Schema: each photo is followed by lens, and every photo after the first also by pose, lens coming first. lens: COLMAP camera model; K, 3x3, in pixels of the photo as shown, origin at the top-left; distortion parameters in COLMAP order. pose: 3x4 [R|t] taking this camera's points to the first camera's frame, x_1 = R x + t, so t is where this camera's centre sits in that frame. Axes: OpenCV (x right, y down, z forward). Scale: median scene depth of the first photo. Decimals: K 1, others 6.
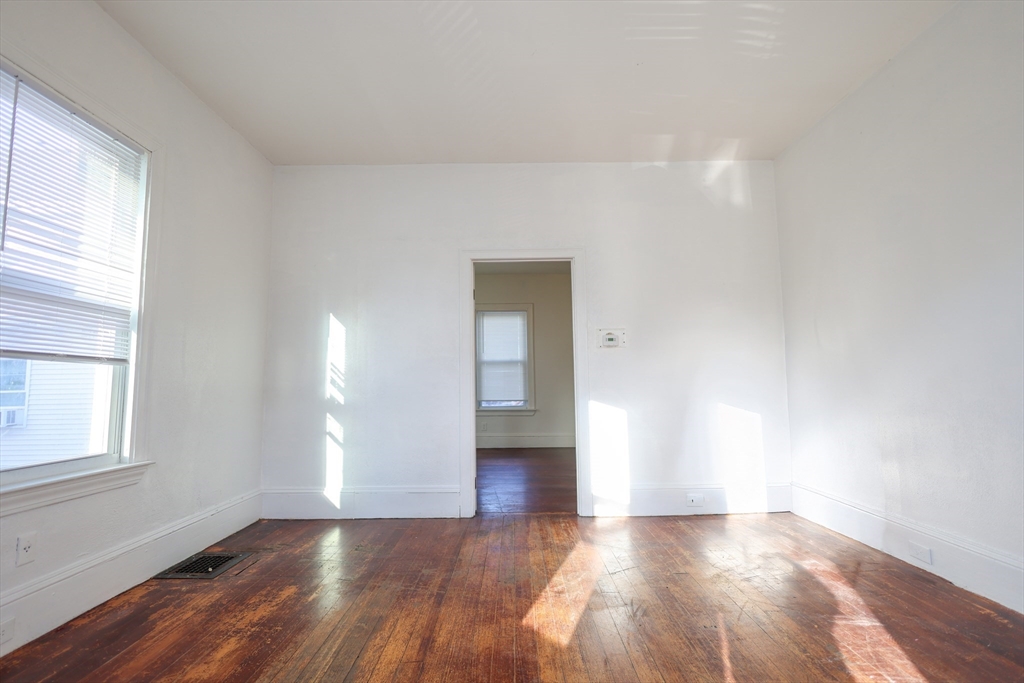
lens RADIAL K [[477.6, 0, 512.4], [0, 477.6, 338.5], [0, 0, 1]] dist [0.014954, 0.000071]
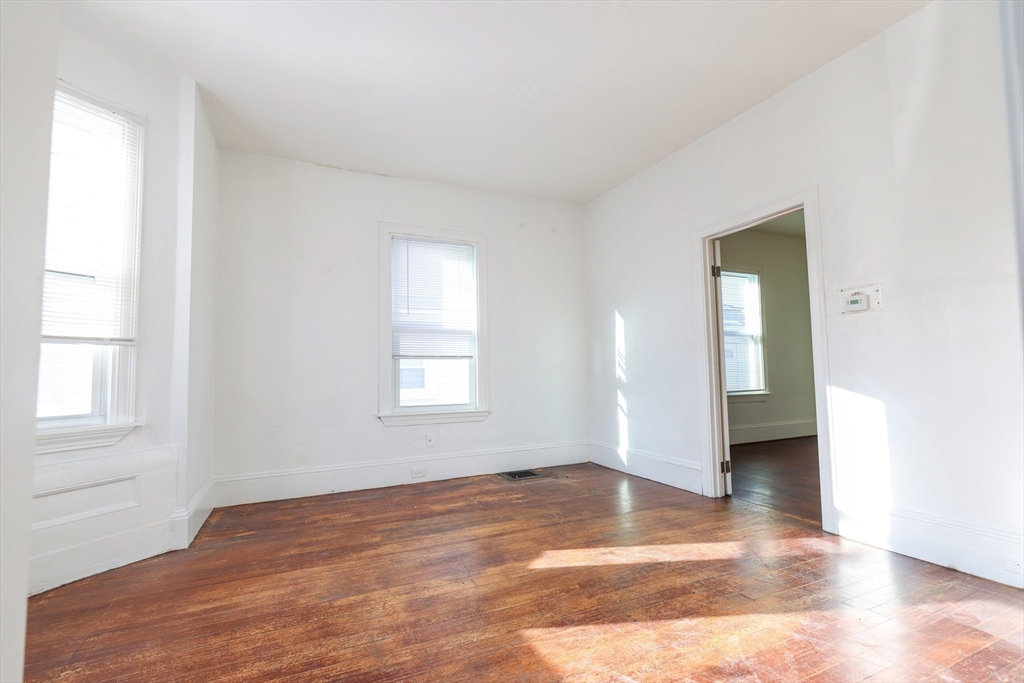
lens RADIAL K [[477.6, 0, 514.2], [0, 477.6, 343.9], [0, 0, 1]] dist [0.014954, 0.000071]
pose [[0.419803, -0.050650, -0.906201, 0.671000], [0.104036, 0.994546, -0.007393, 0.017570], [0.901633, -0.091174, 0.422783, 0.234075]]
